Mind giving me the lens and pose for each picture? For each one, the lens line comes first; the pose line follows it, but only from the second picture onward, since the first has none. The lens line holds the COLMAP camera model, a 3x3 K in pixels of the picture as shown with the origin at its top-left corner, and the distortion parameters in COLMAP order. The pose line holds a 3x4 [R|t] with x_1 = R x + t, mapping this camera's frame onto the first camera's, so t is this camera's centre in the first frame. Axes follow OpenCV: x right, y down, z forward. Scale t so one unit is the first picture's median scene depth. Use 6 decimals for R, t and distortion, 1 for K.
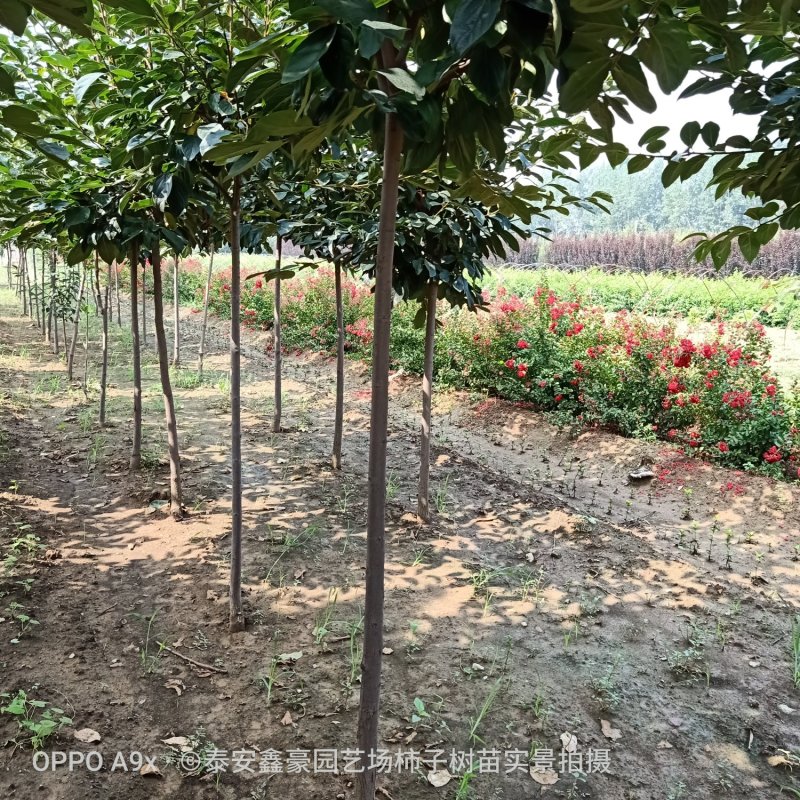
lens RADIAL K [[777.5, 0, 400.1], [0, 777.5, 401.3], [0, 0, 1]] dist [0.104370, -0.148513]
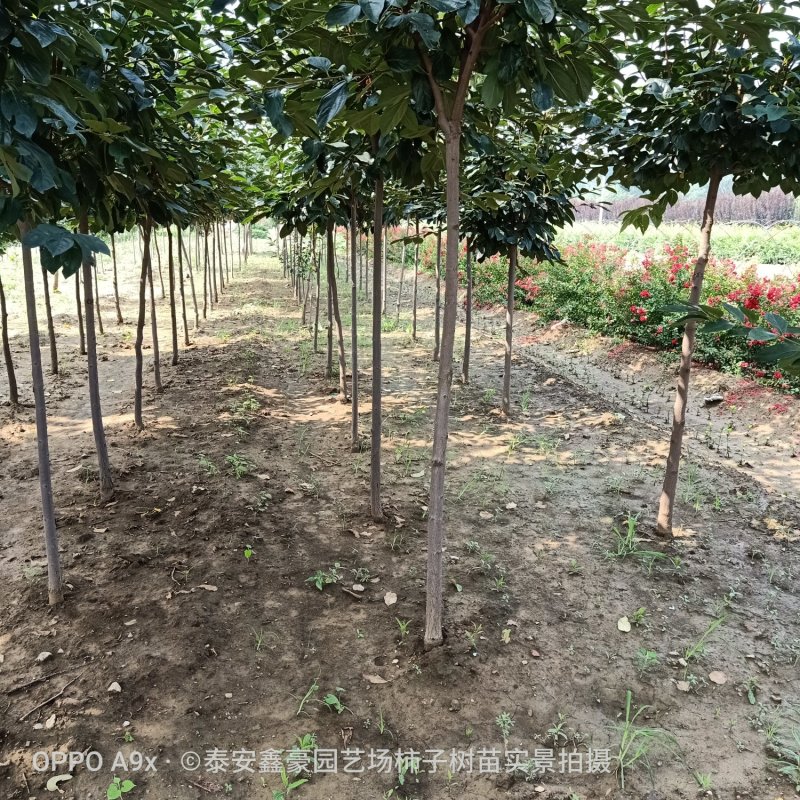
lens RADIAL K [[777.5, 0, 400.1], [0, 777.5, 401.3], [0, 0, 1]] dist [0.104370, -0.148513]
pose [[0.952083, 0.043384, -0.302749, 0.251383], [-0.029593, 0.998311, 0.049994, 0.059524], [0.304406, -0.038639, 0.951758, -0.368761]]
